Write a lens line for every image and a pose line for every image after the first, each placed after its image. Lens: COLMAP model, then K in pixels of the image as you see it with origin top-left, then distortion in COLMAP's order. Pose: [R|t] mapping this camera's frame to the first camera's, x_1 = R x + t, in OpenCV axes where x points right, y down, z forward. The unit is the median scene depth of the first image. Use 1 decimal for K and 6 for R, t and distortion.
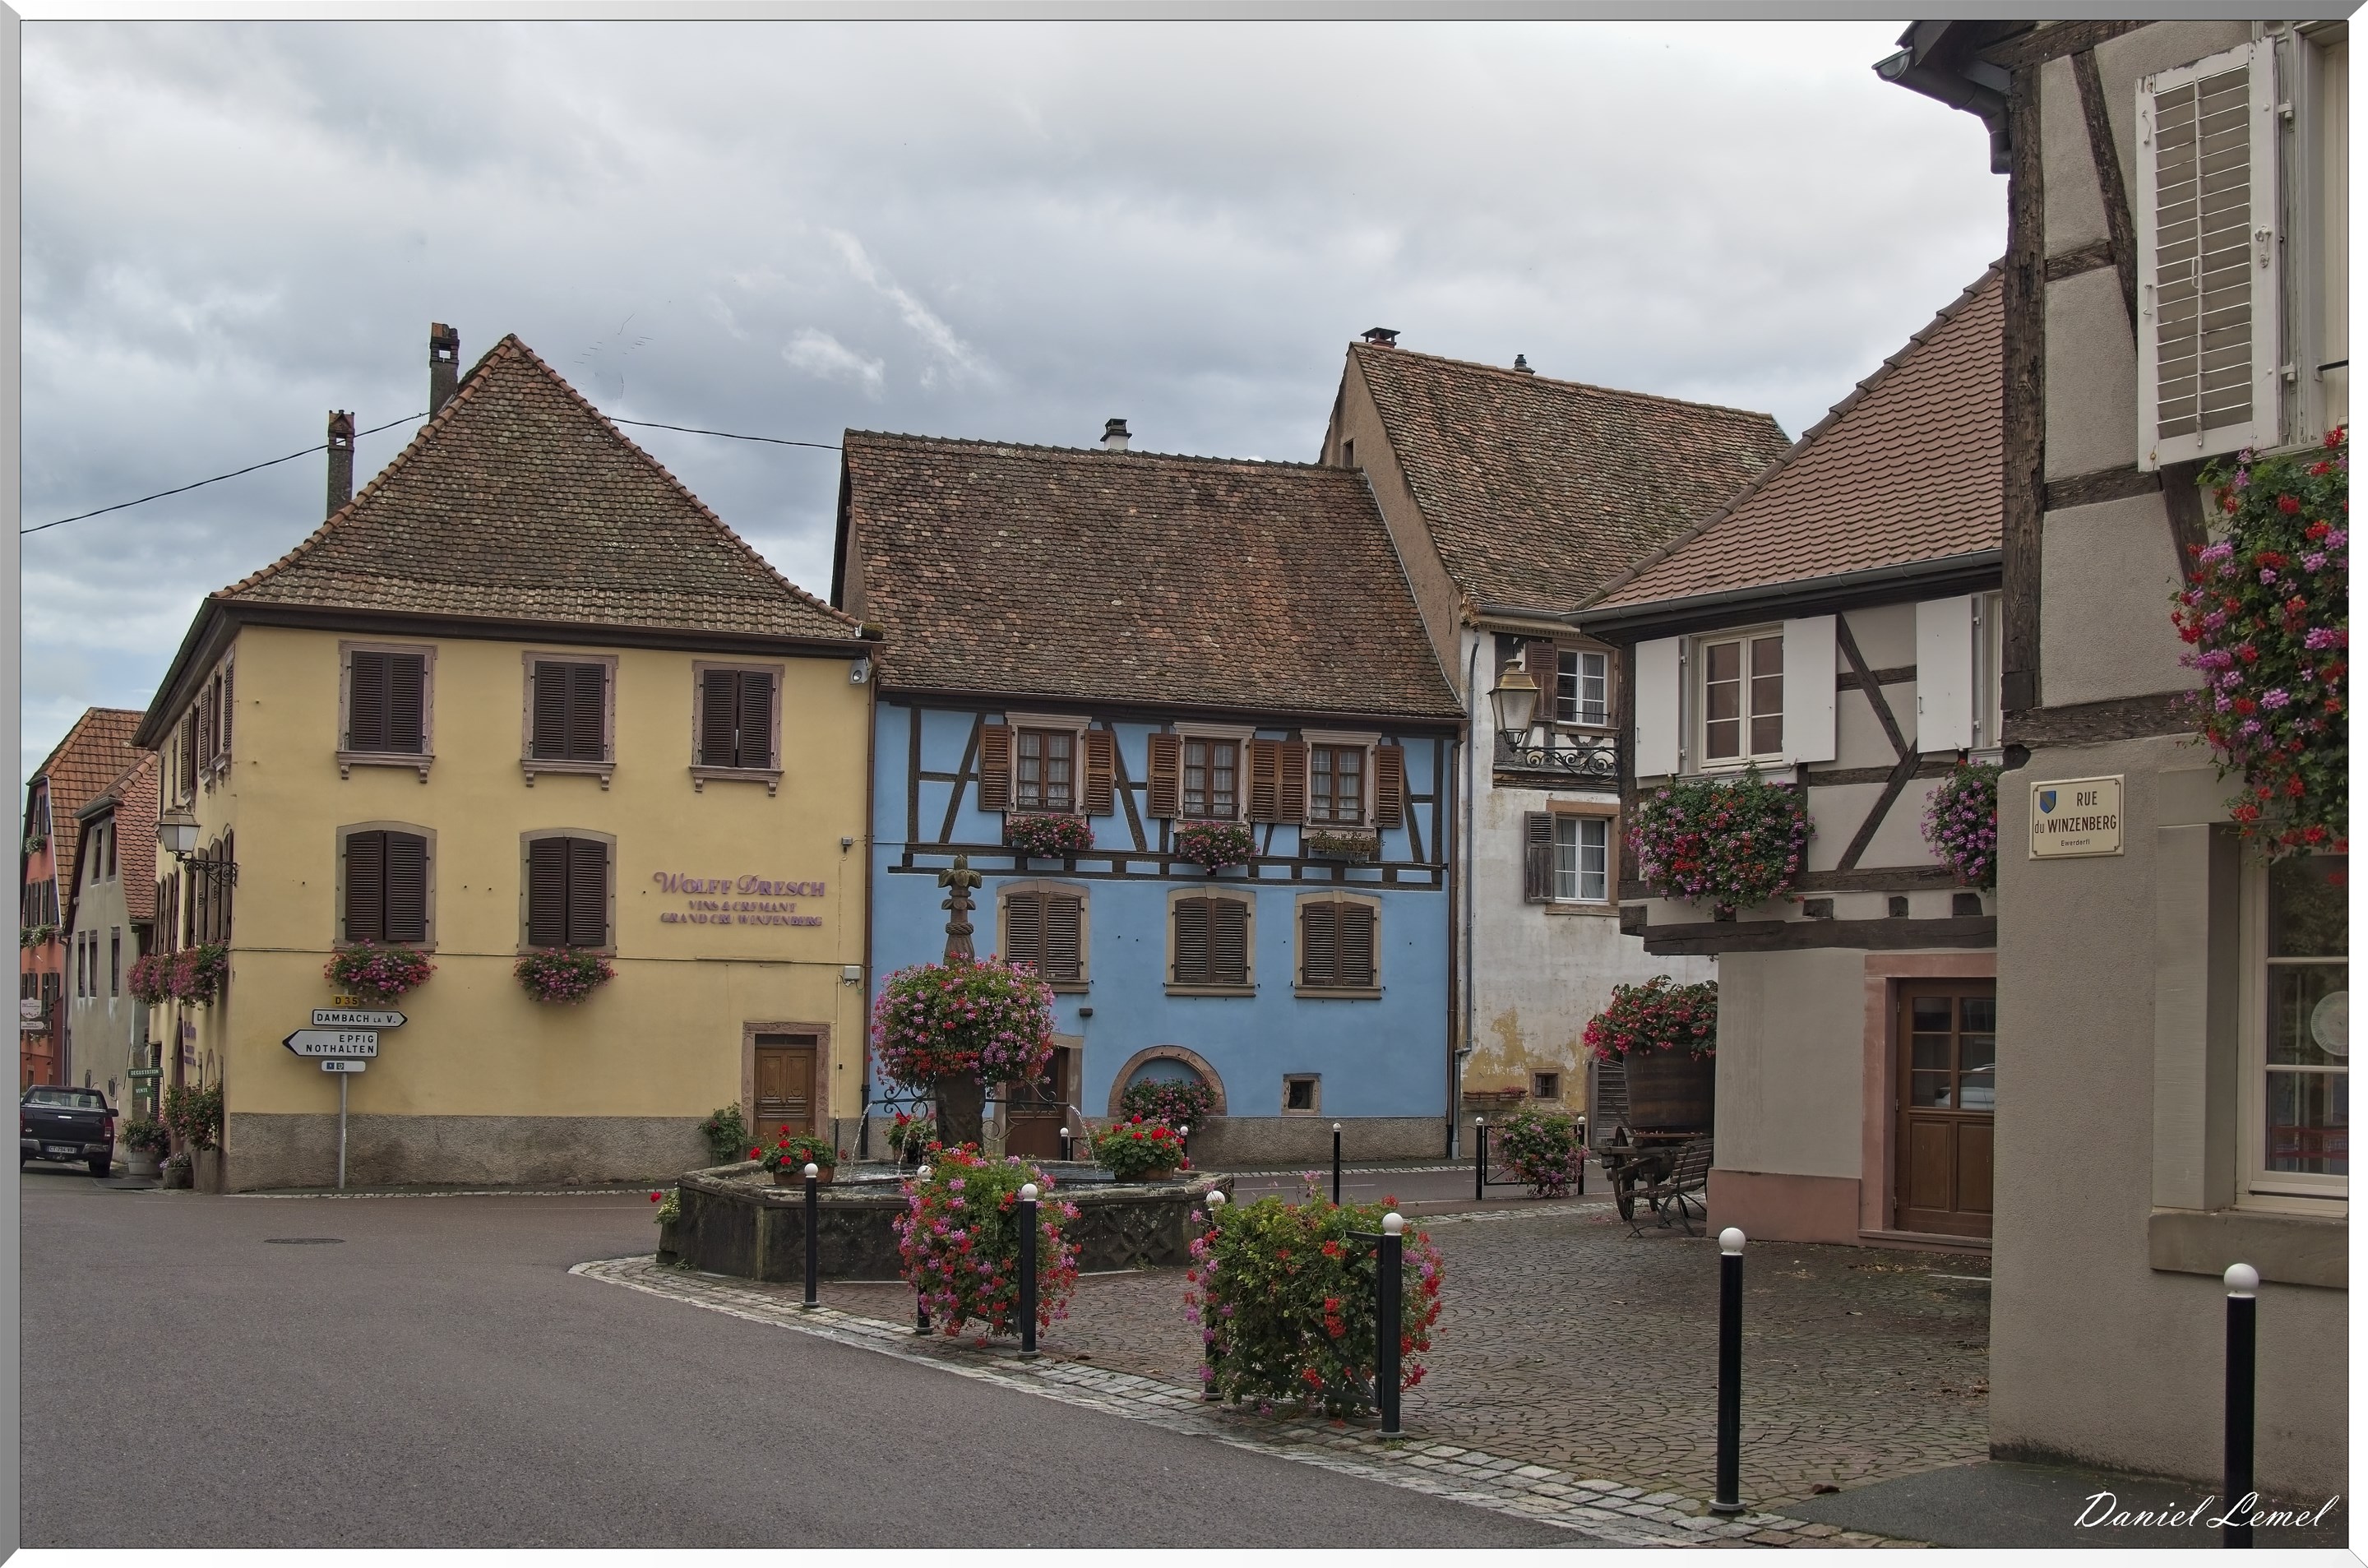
lens RADIAL K [[2332.7, 0, 1197.7], [0, 2332.7, 782.3], [0, 0, 1]] dist [0.038404, 0.000000]
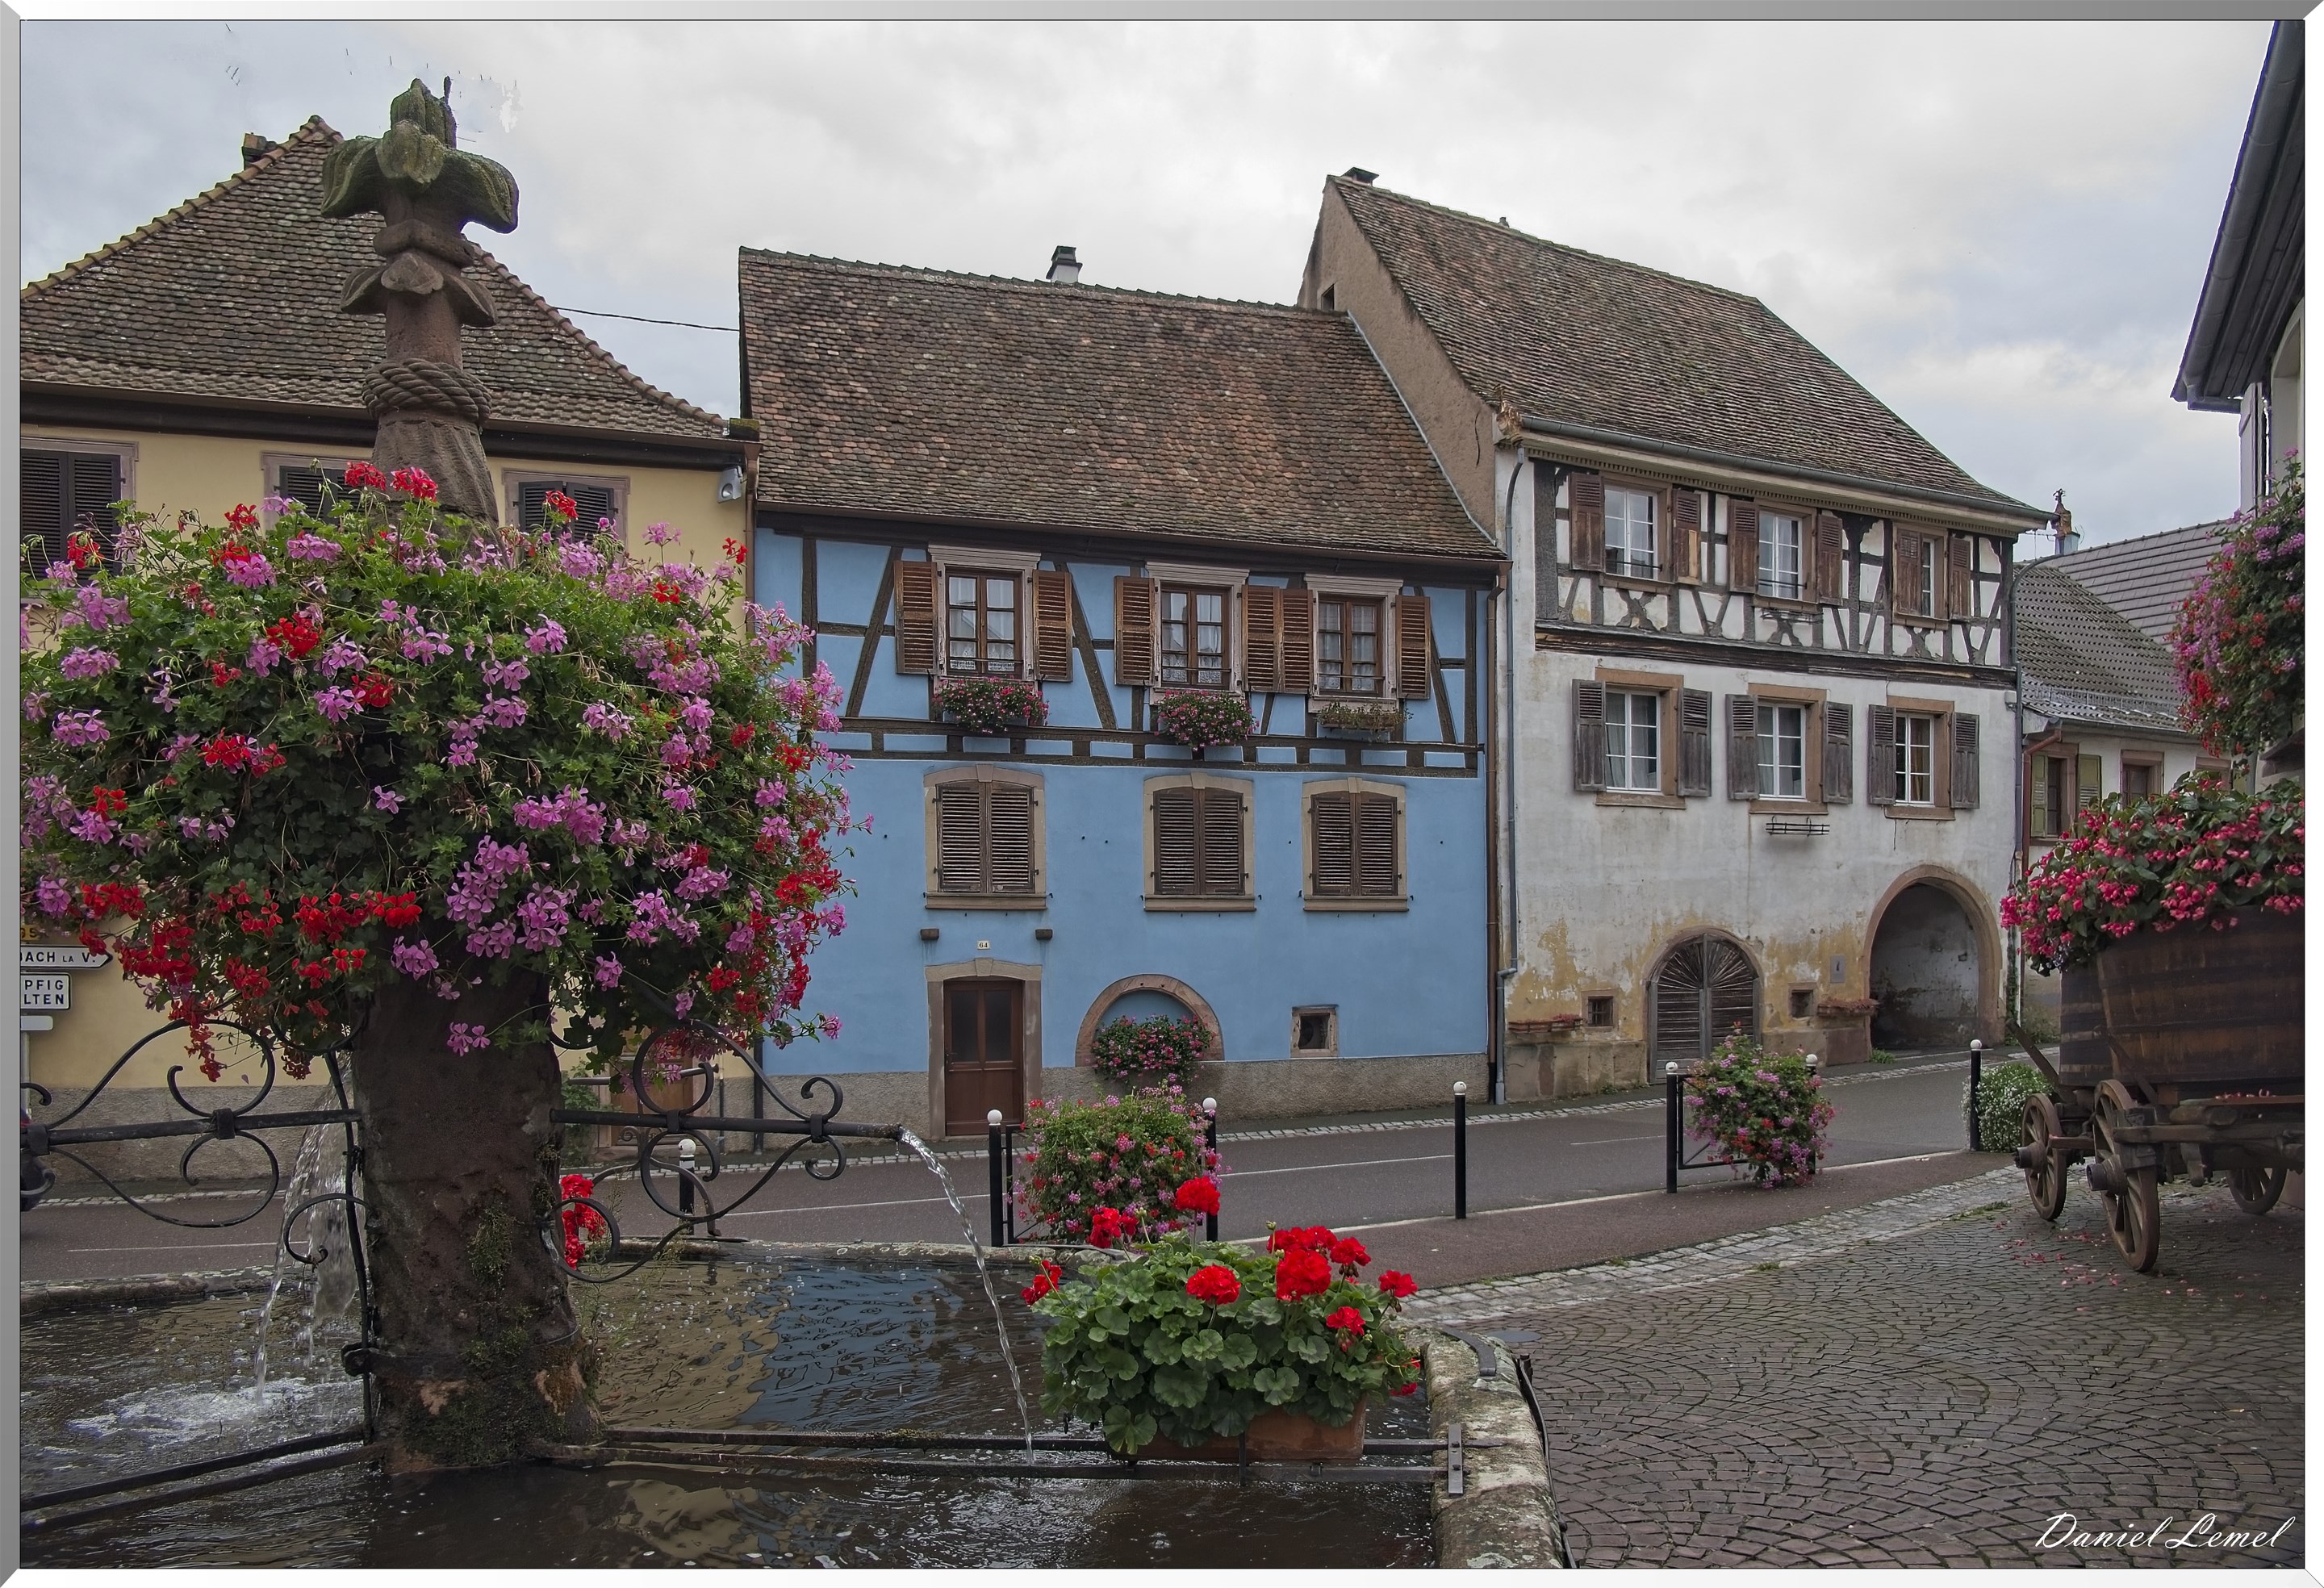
lens RADIAL K [[1804.8, 0, 1152.7], [0, 1804.8, 798.7], [0, 0, 1]] dist [-0.056359, 0.006850]
pose [[0.999624, -0.025858, 0.009155, -0.015055], [0.025804, 0.999649, 0.005960, 0.048042], [-0.009306, -0.005722, 0.999940, 0.377006]]
